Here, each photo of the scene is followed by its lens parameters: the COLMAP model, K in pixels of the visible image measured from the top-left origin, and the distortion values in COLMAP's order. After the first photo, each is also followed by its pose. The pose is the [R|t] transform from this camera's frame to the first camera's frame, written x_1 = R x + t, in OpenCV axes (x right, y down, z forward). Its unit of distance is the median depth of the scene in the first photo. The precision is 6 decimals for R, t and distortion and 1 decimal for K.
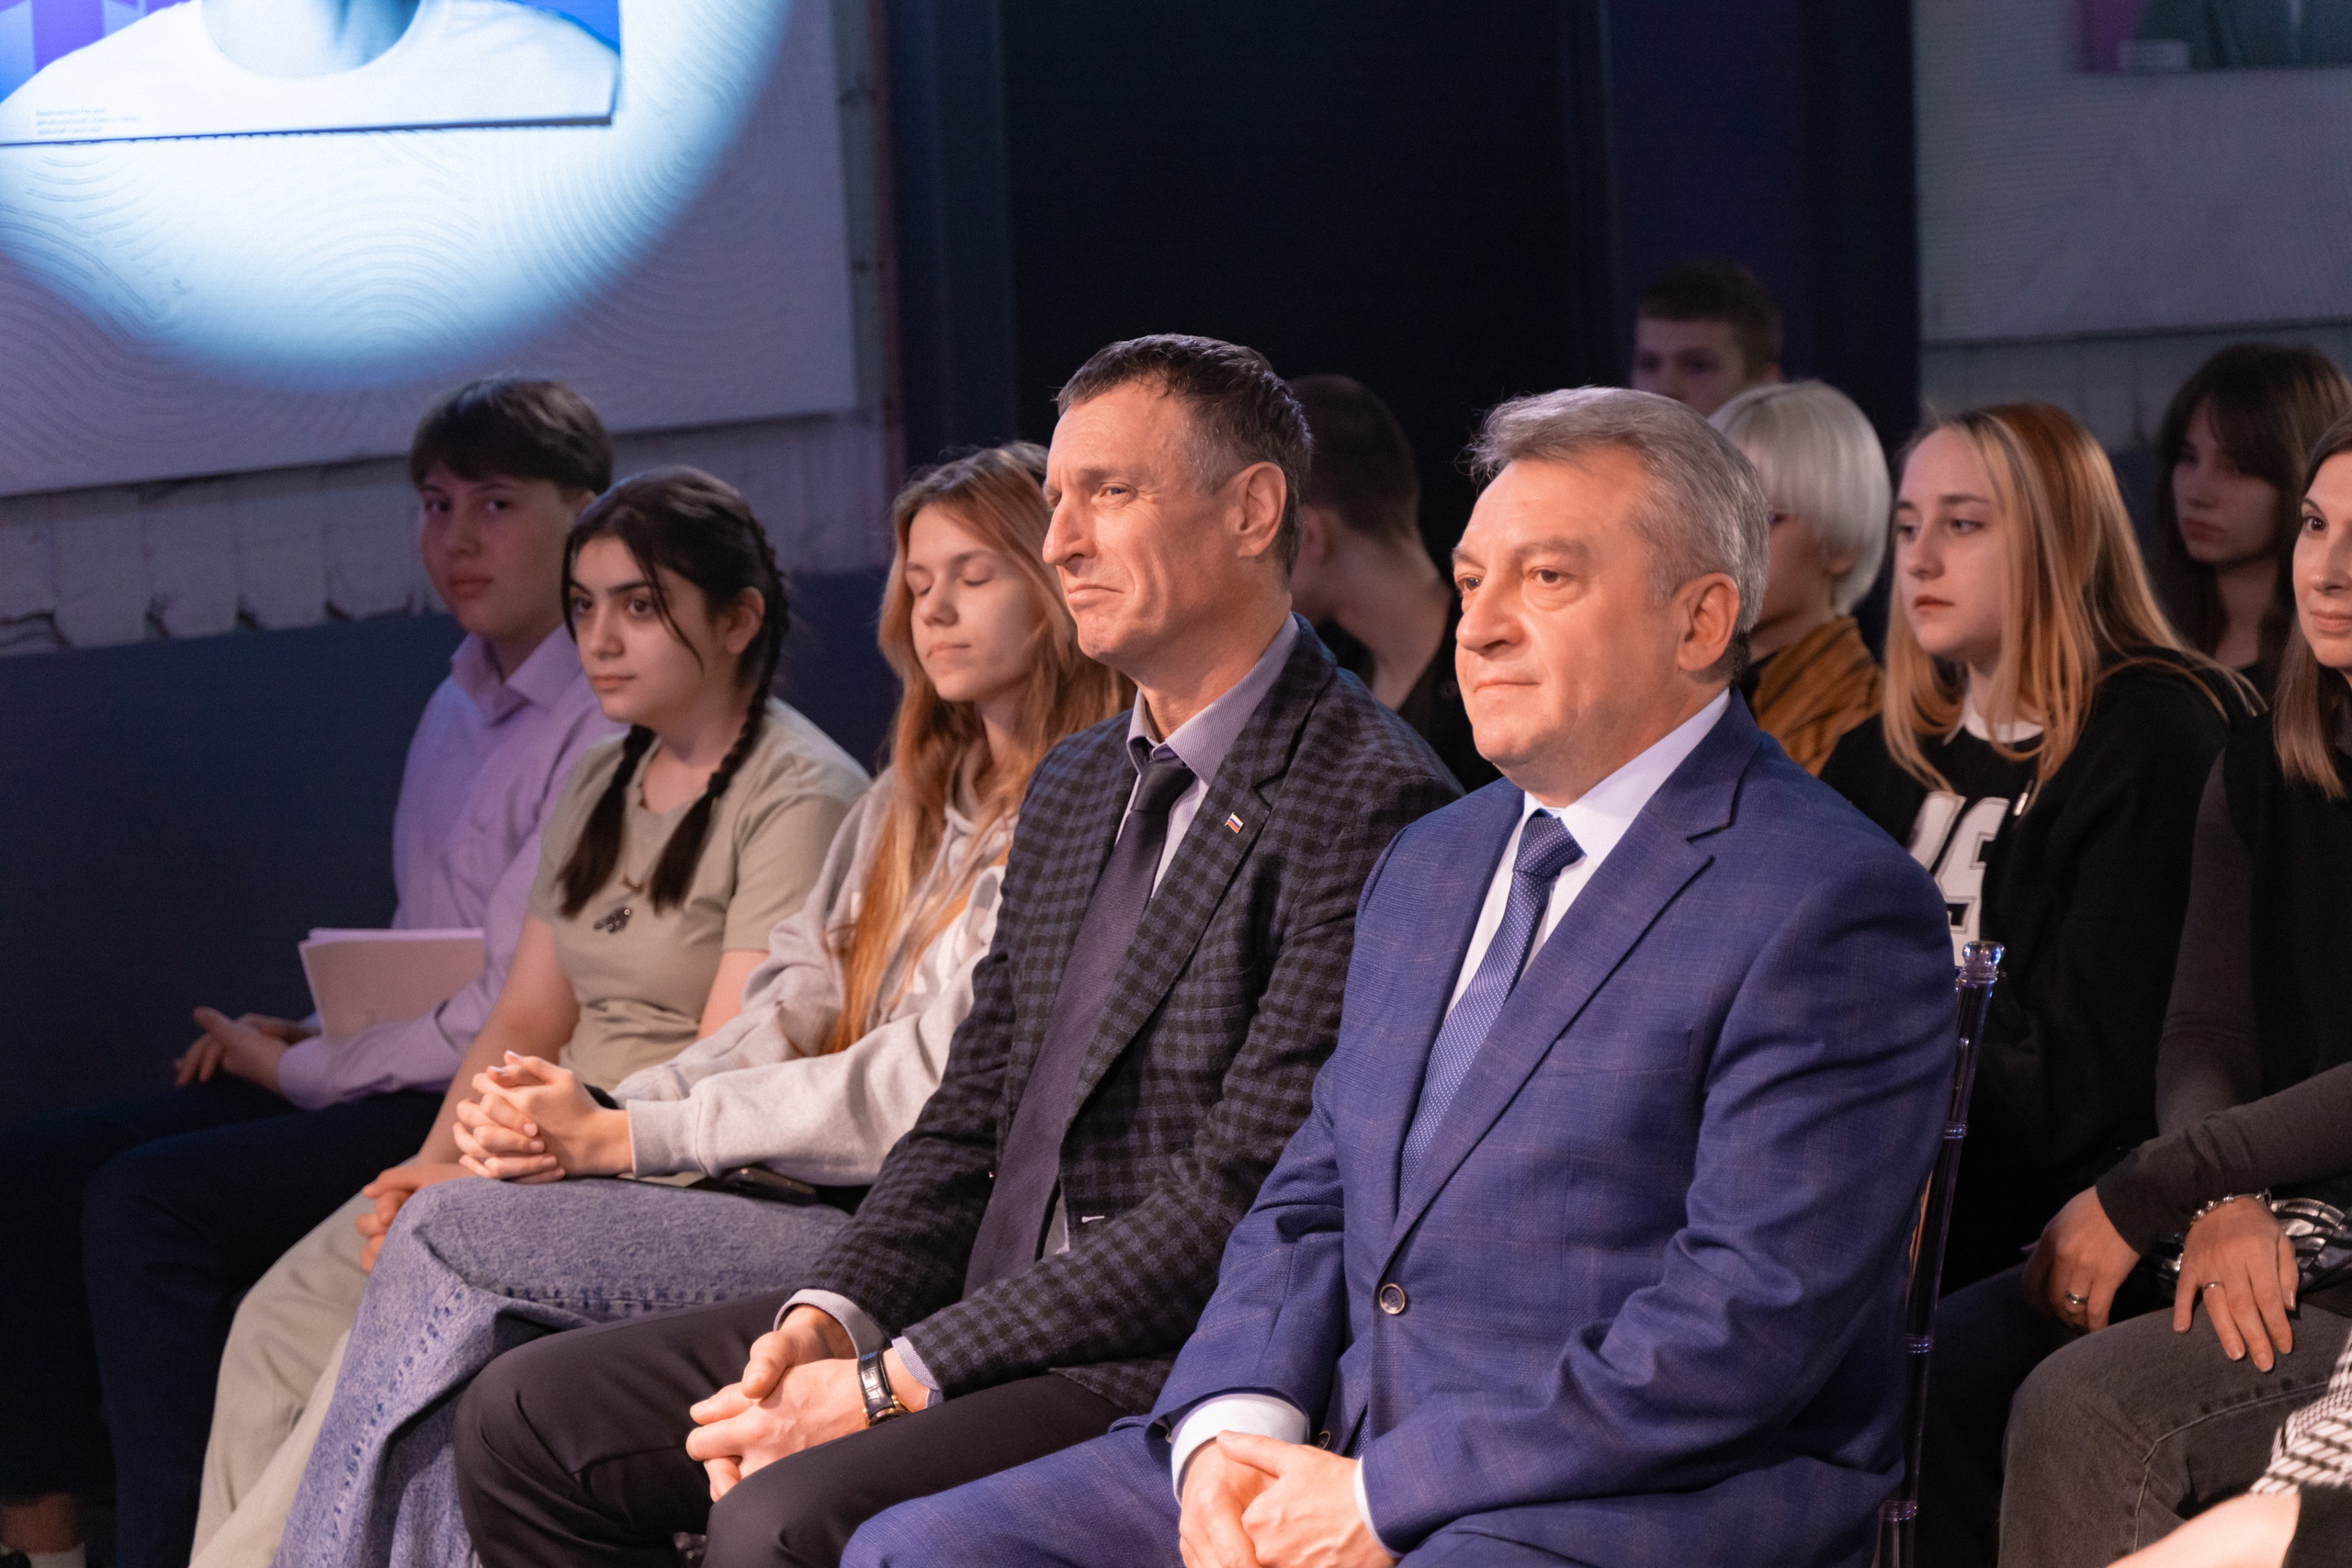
lens RADIAL K [[5029.4, 0, 1182.4], [0, 5029.4, 795.2], [0, 0, 1]] dist [-0.166835, 0.000000]
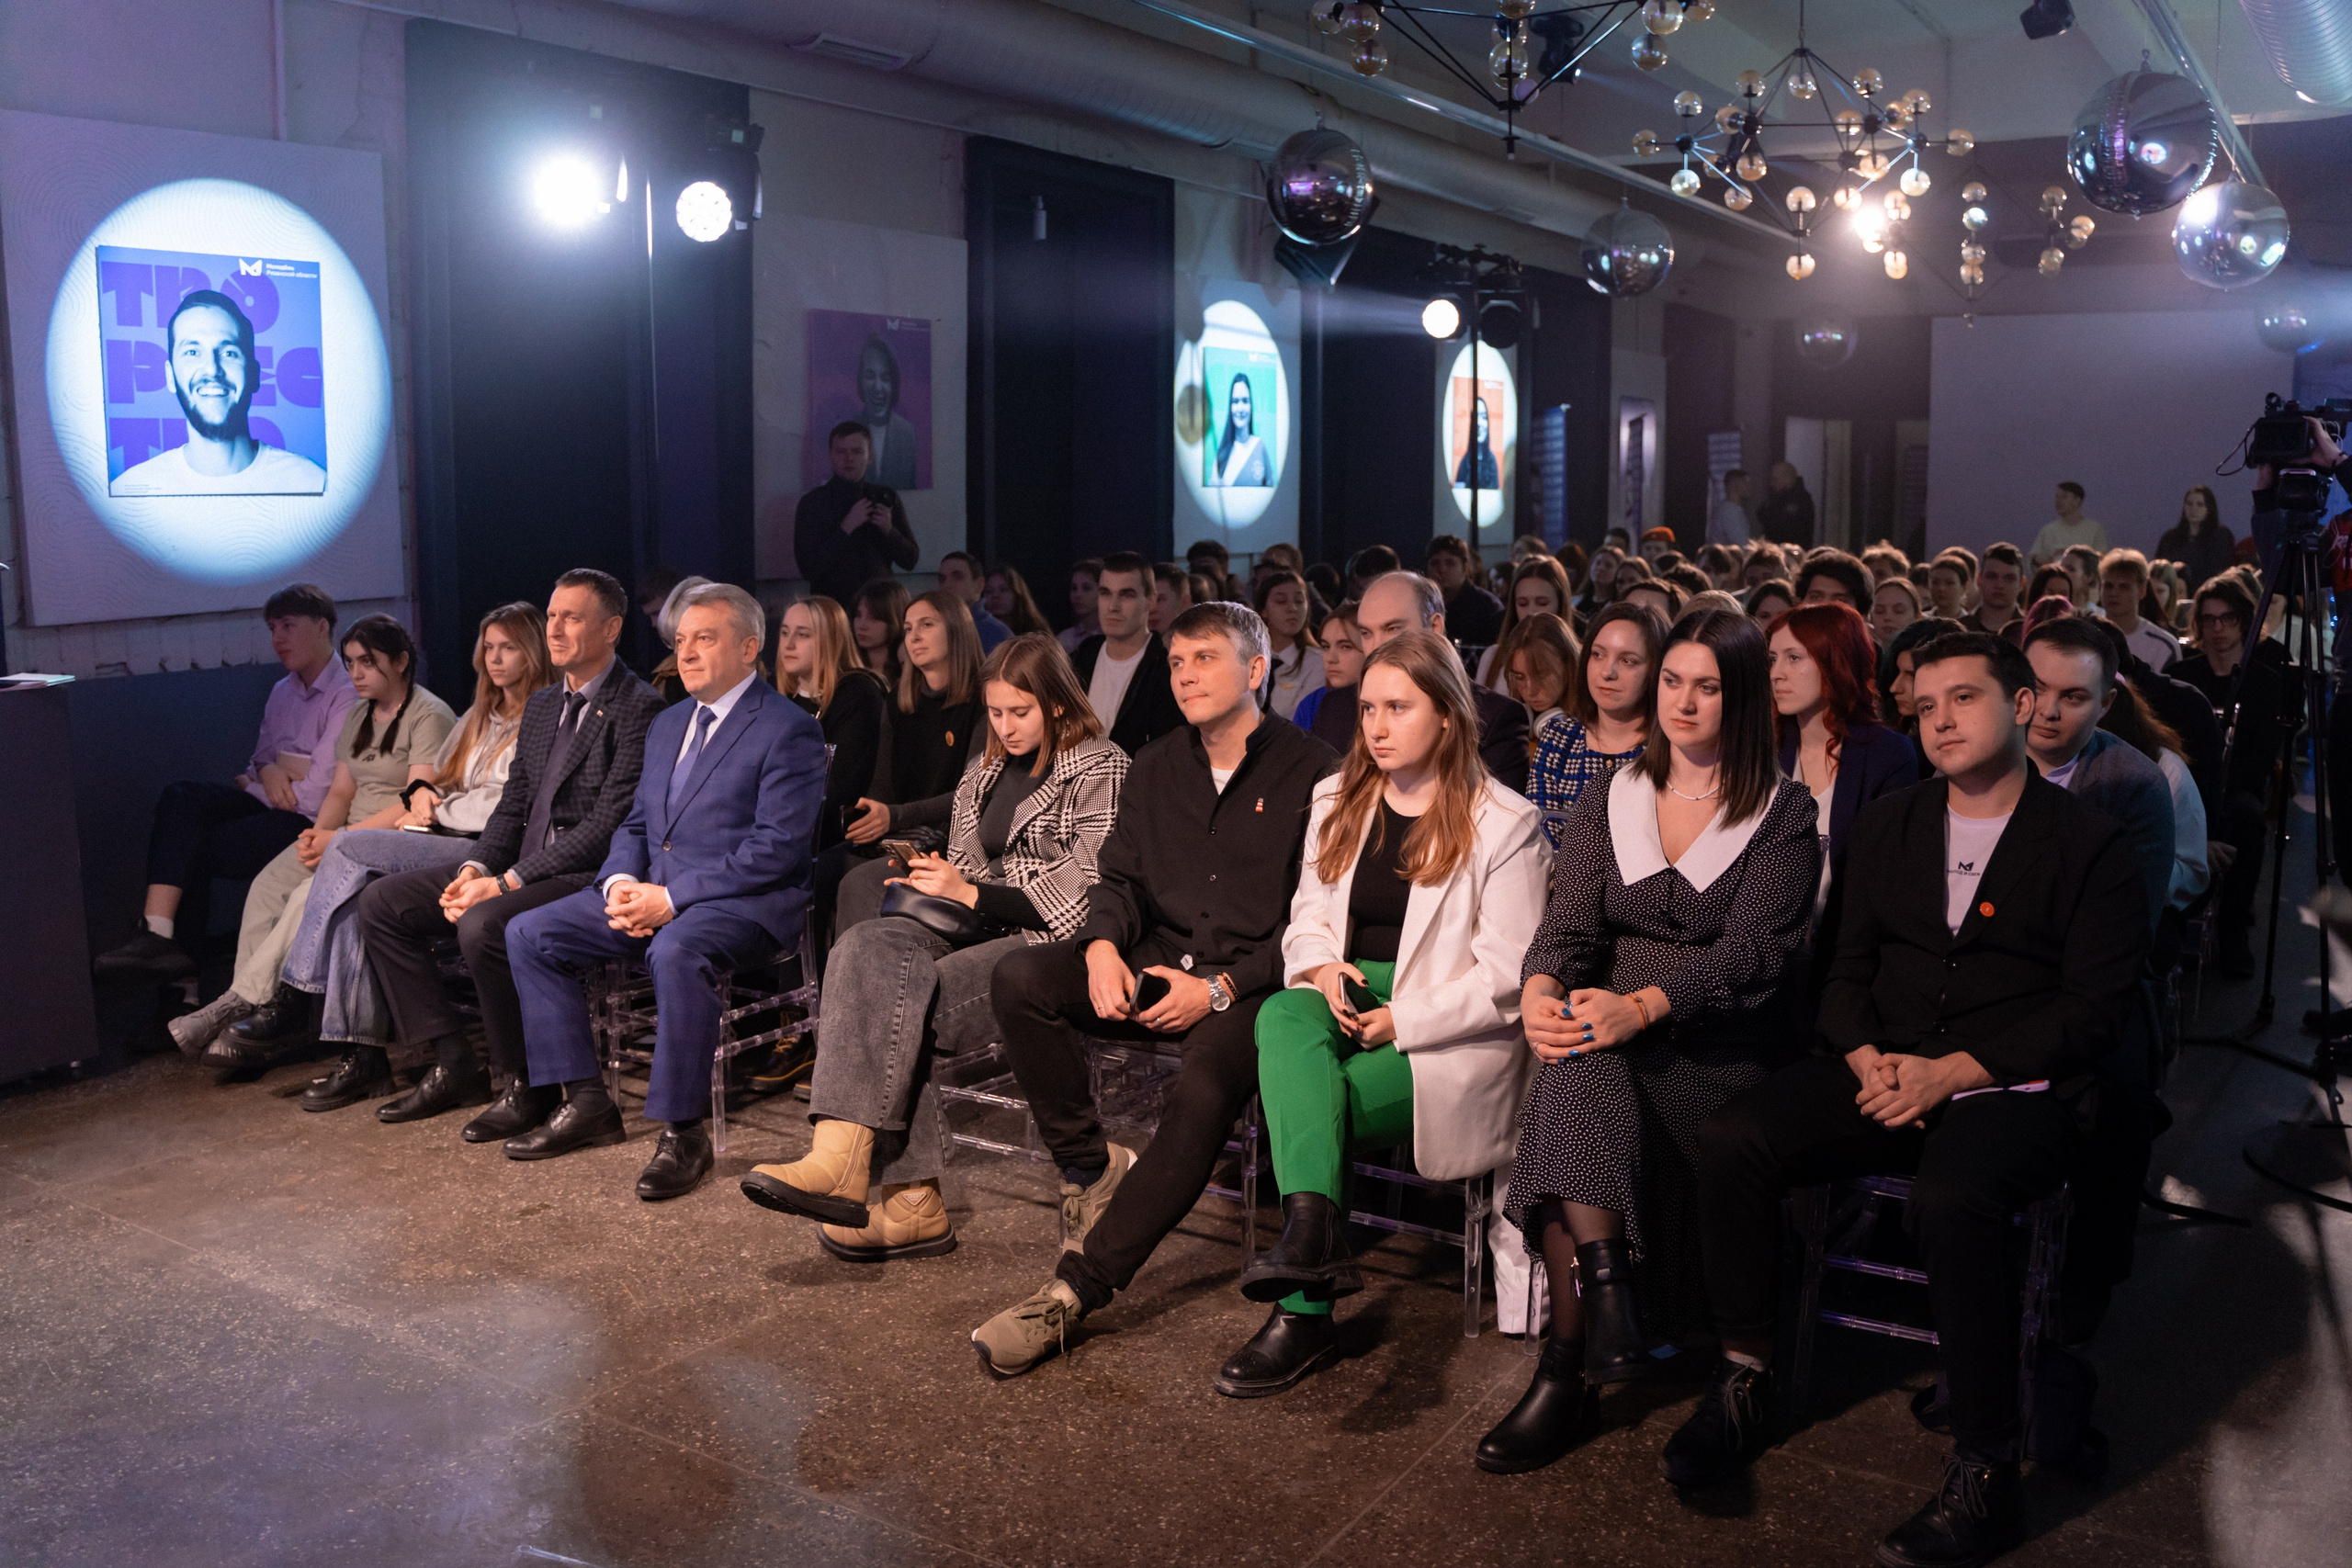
lens RADIAL K [[1984.1, 0, 1175.6], [0, 1984.1, 775.6], [0, 0, 1]] dist [-0.170582, 0.122996]
pose [[0.925170, -0.014725, 0.379266, -0.124349], [0.013216, 0.999891, 0.006581, 0.040548], [-0.379322, -0.001076, 0.925264, -0.323046]]
